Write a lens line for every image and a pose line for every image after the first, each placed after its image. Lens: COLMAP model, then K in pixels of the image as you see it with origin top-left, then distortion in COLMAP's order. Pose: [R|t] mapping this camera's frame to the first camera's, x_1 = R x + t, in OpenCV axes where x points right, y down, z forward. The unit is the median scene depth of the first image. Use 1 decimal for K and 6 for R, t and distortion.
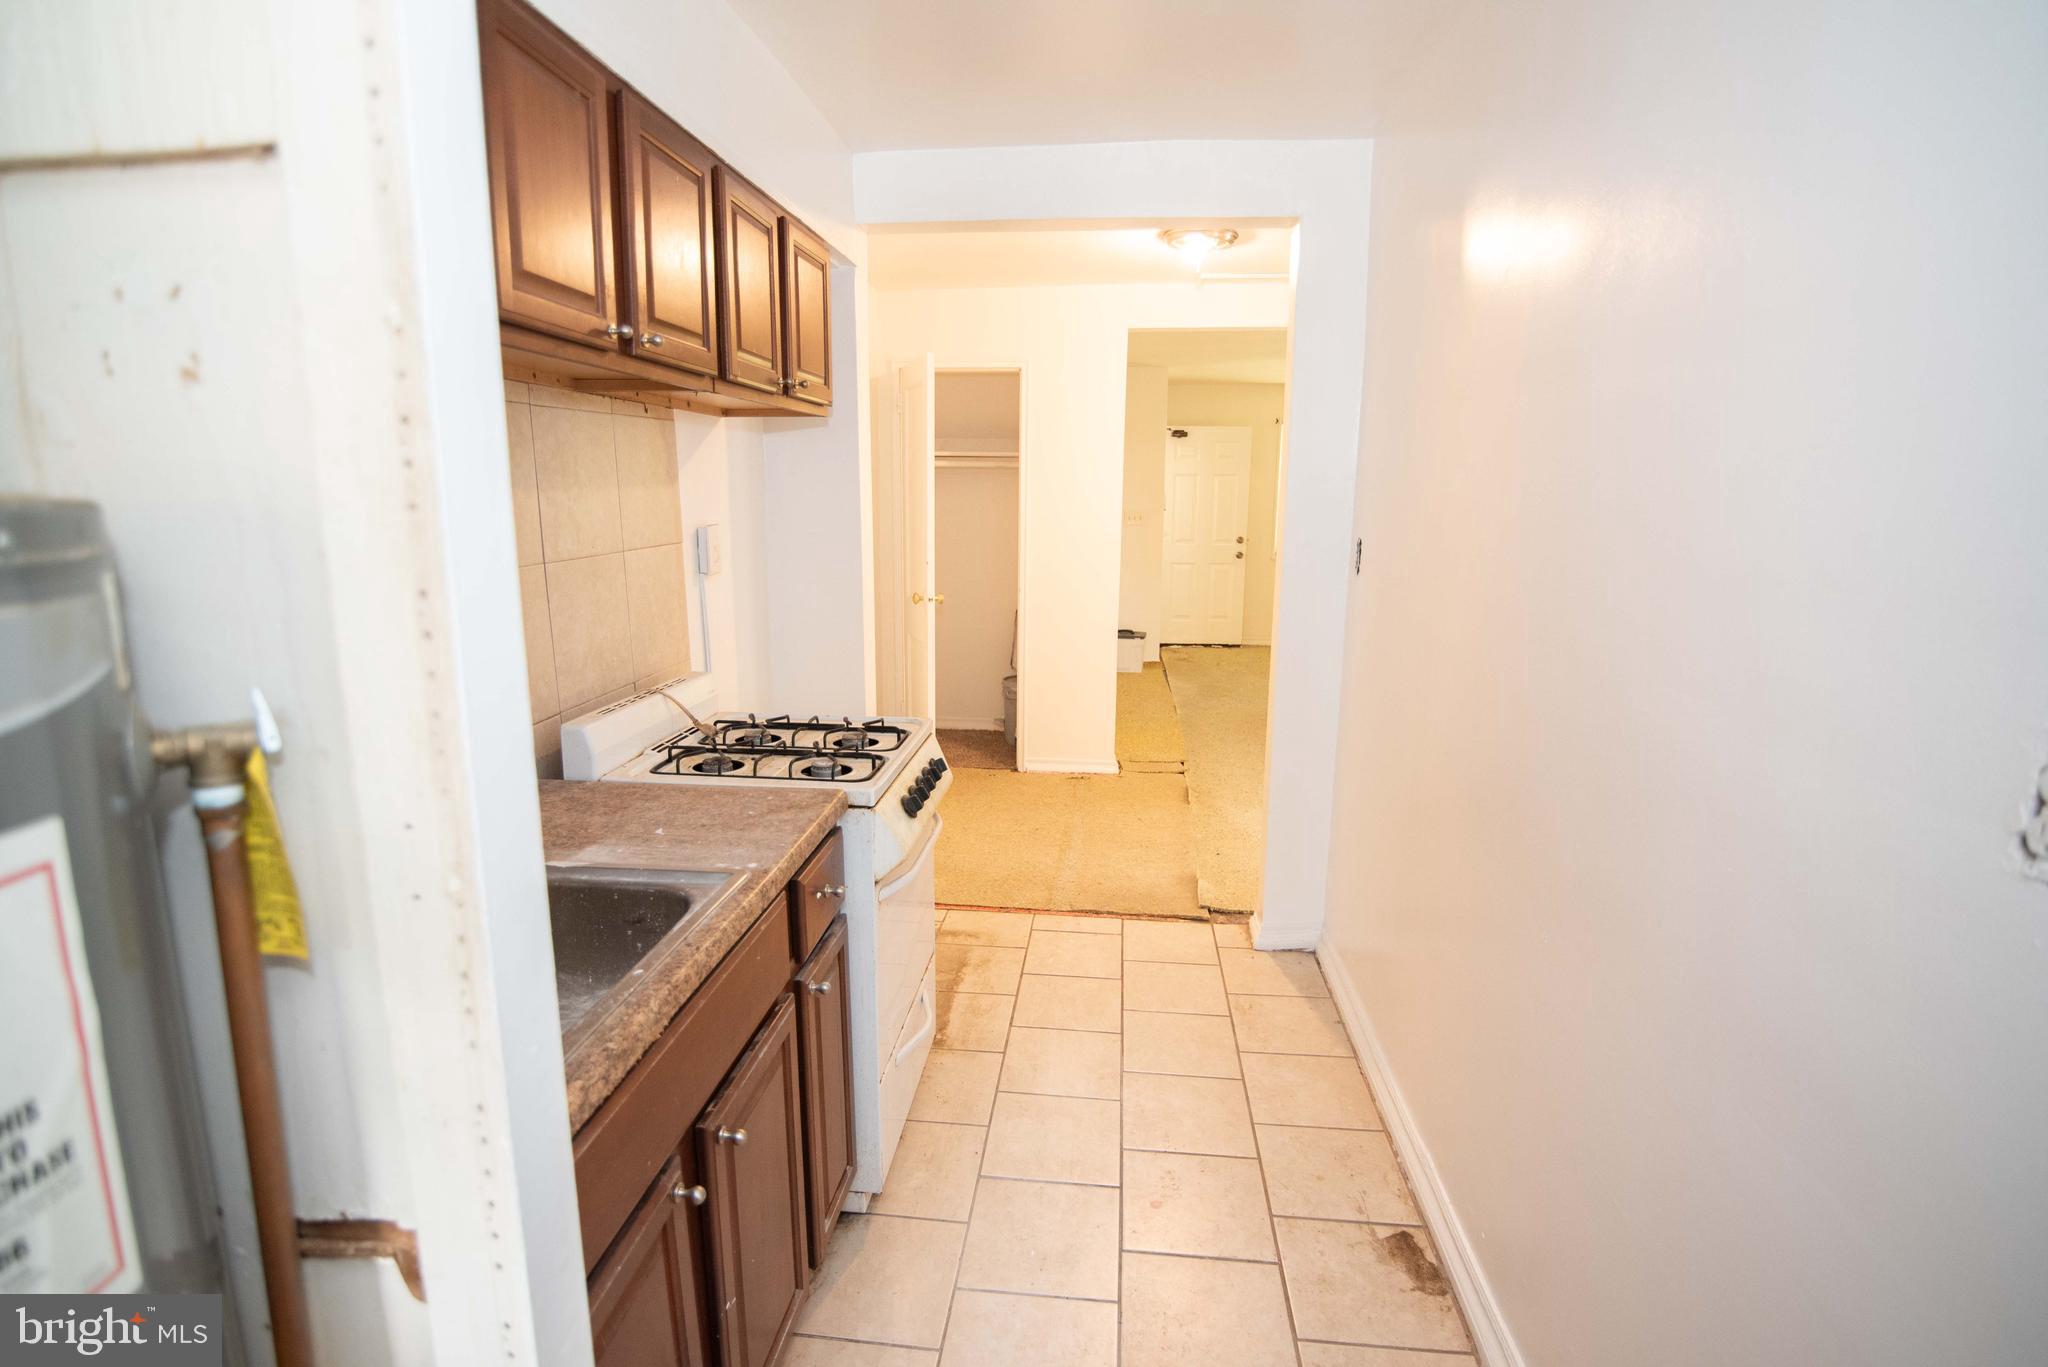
lens RADIAL K [[1004.1, 0, 1018.4], [0, 1004.1, 687.3], [0, 0, 1]] dist [-0.016746, -0.000696]
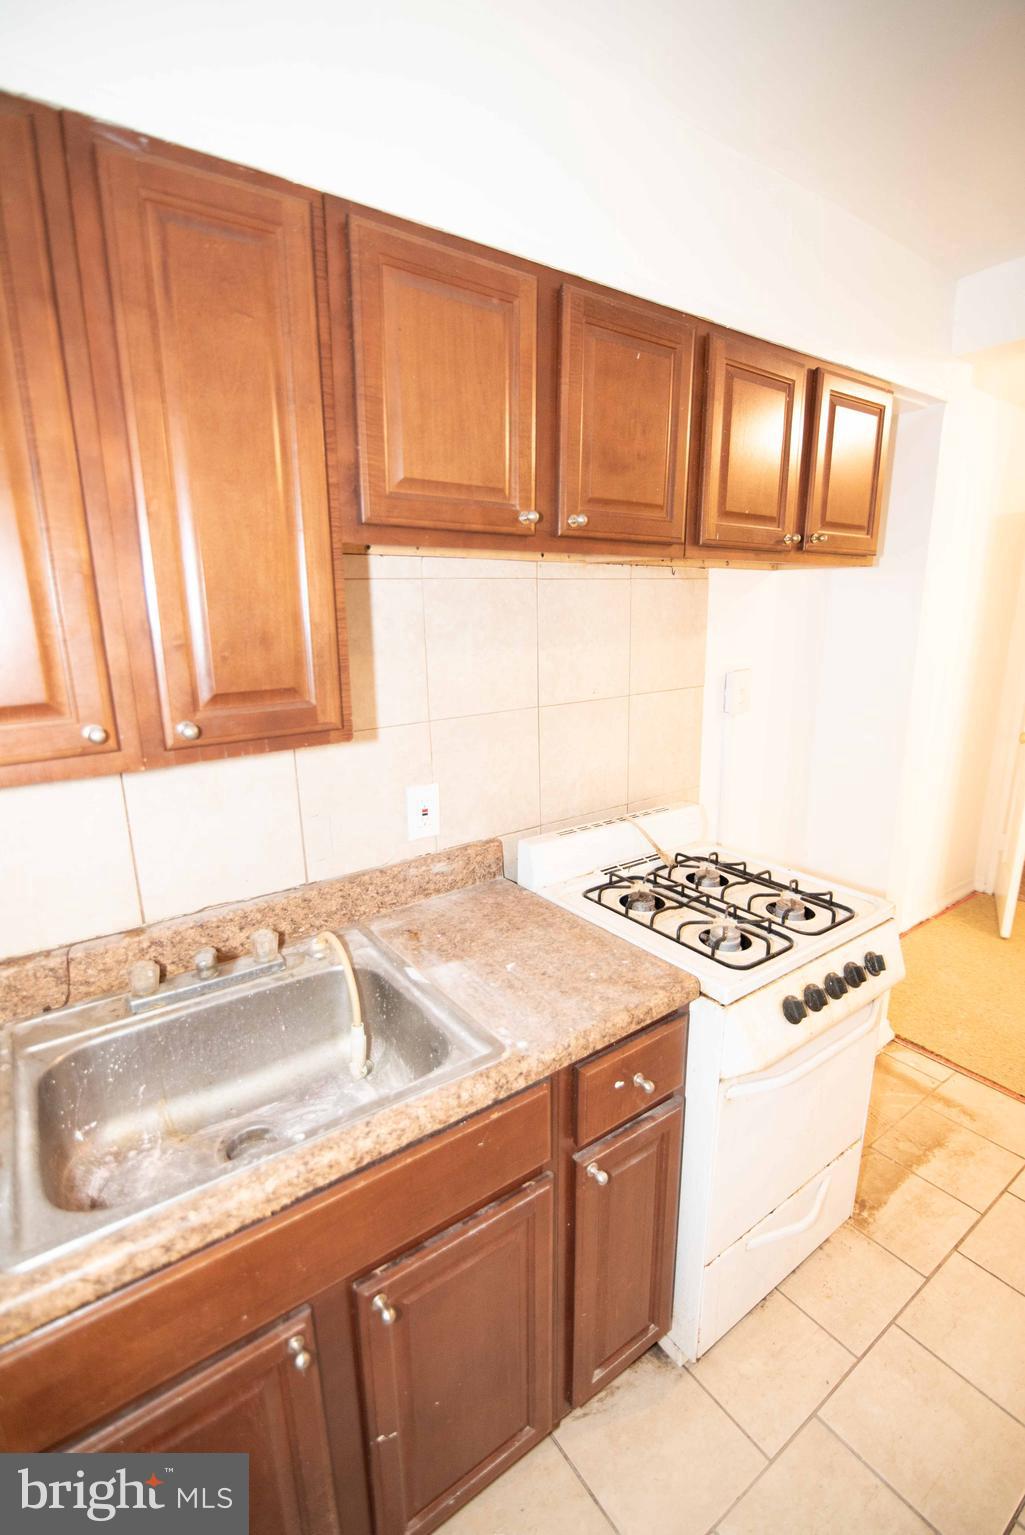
lens RADIAL K [[704.3, 0, 513.9], [0, 704.3, 775.5], [0, 0, 1]] dist [-0.018882, -0.000027]
pose [[0.661476, 0.167215, -0.731087, 0.156670], [-0.133085, 0.985527, 0.104997, -0.126550], [0.738063, 0.027844, 0.674157, 0.386822]]
